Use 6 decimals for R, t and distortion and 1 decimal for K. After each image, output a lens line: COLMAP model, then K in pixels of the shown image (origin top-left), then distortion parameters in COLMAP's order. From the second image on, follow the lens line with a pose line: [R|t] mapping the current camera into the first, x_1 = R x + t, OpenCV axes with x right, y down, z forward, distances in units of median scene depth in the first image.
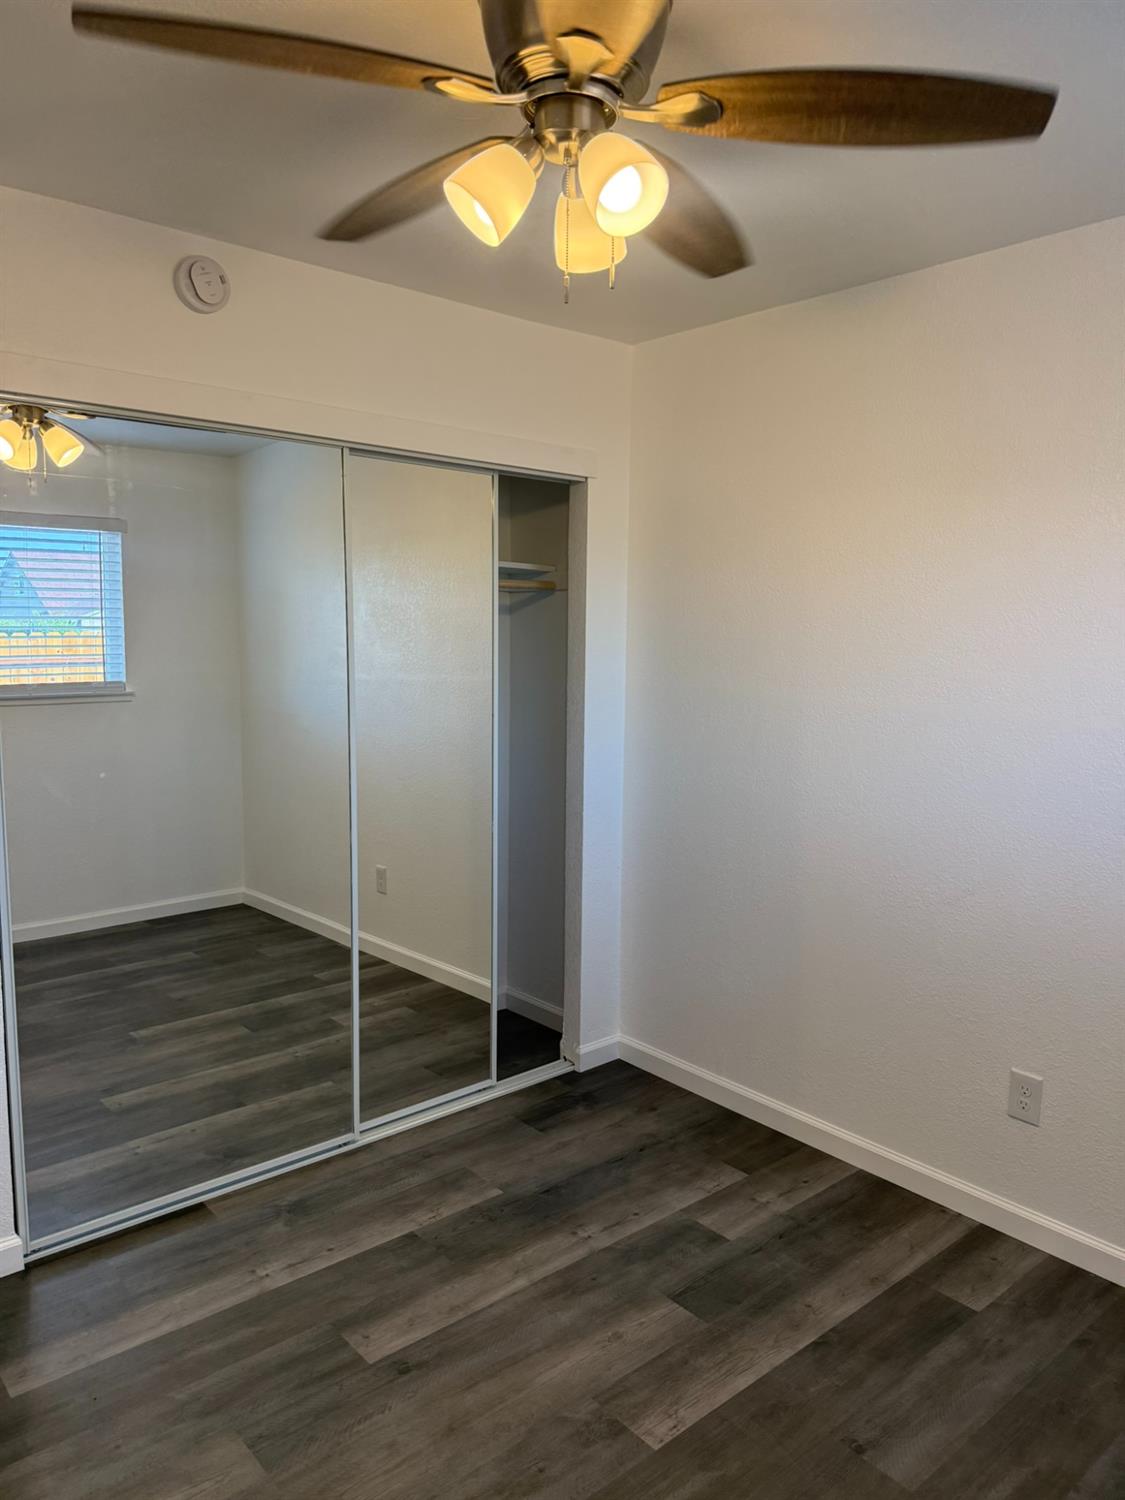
lens RADIAL K [[1057.8, 0, 578.5], [0, 1057.8, 756.1], [0, 0, 1]] dist [0.008169, -0.022839]
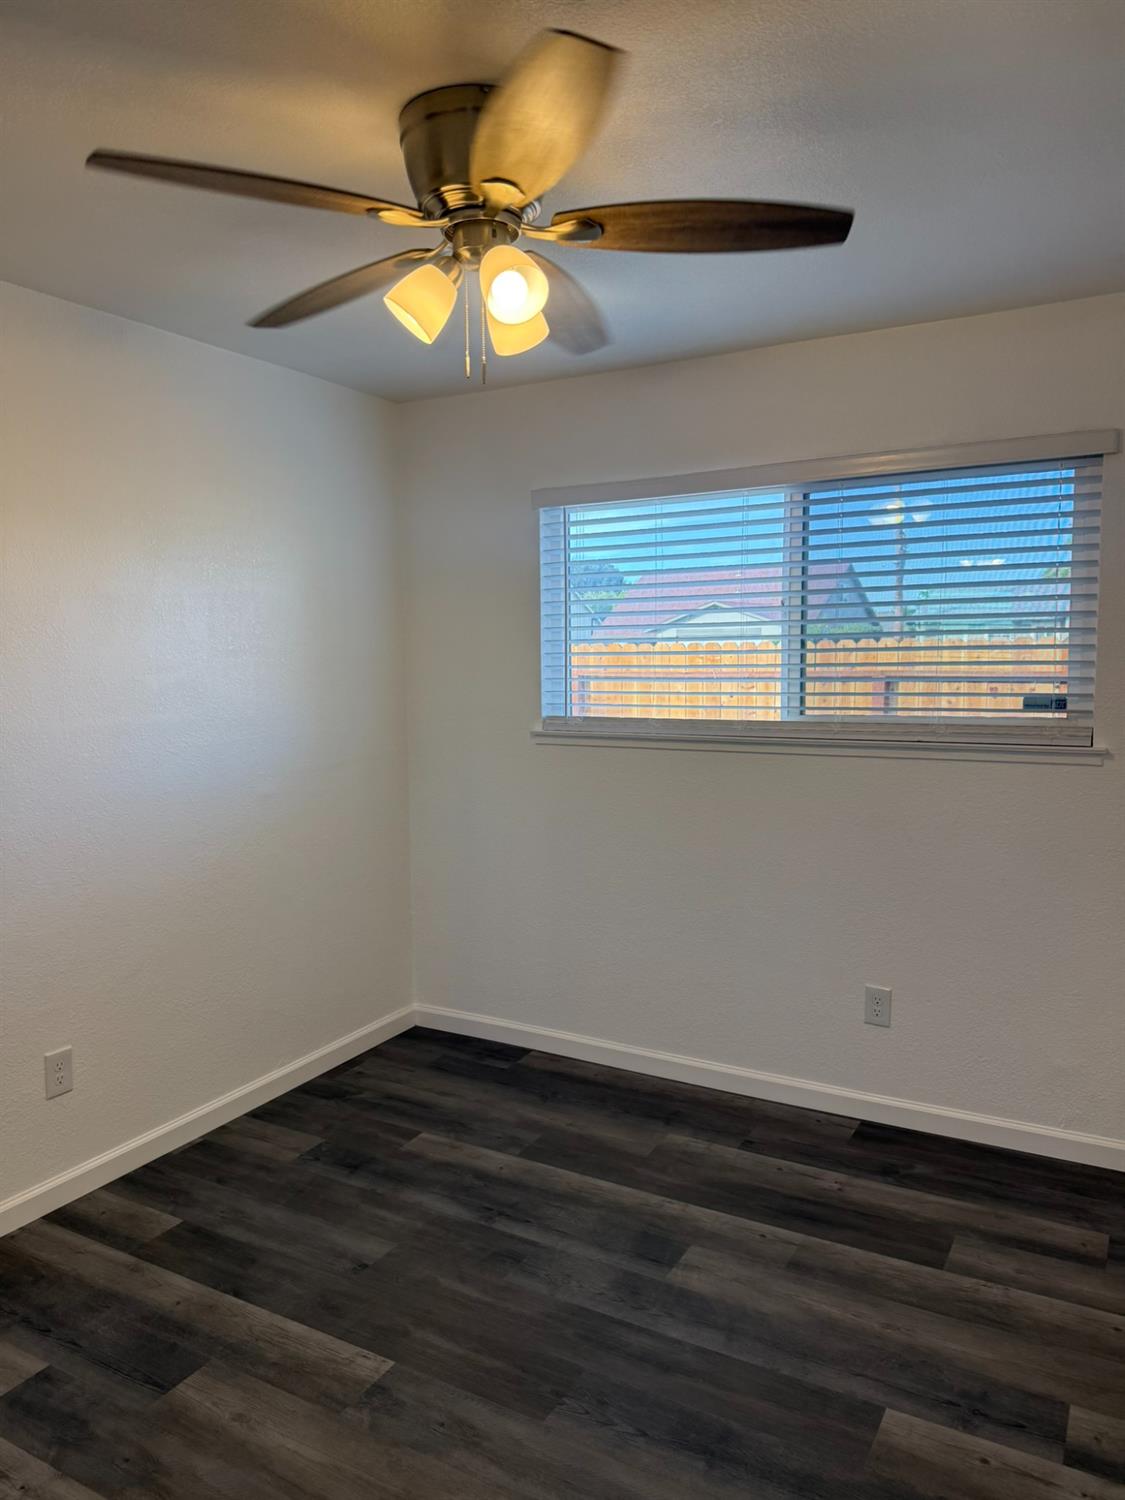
lens RADIAL K [[1057.8, 0, 538.2], [0, 1057.8, 776.0], [0, 0, 1]] dist [0.008169, -0.022839]
pose [[-0.308348, -0.123827, 0.943180, -0.812103], [0.122044, 0.978149, 0.168317, -0.111649], [-0.943412, 0.167010, -0.286498, 0.900699]]
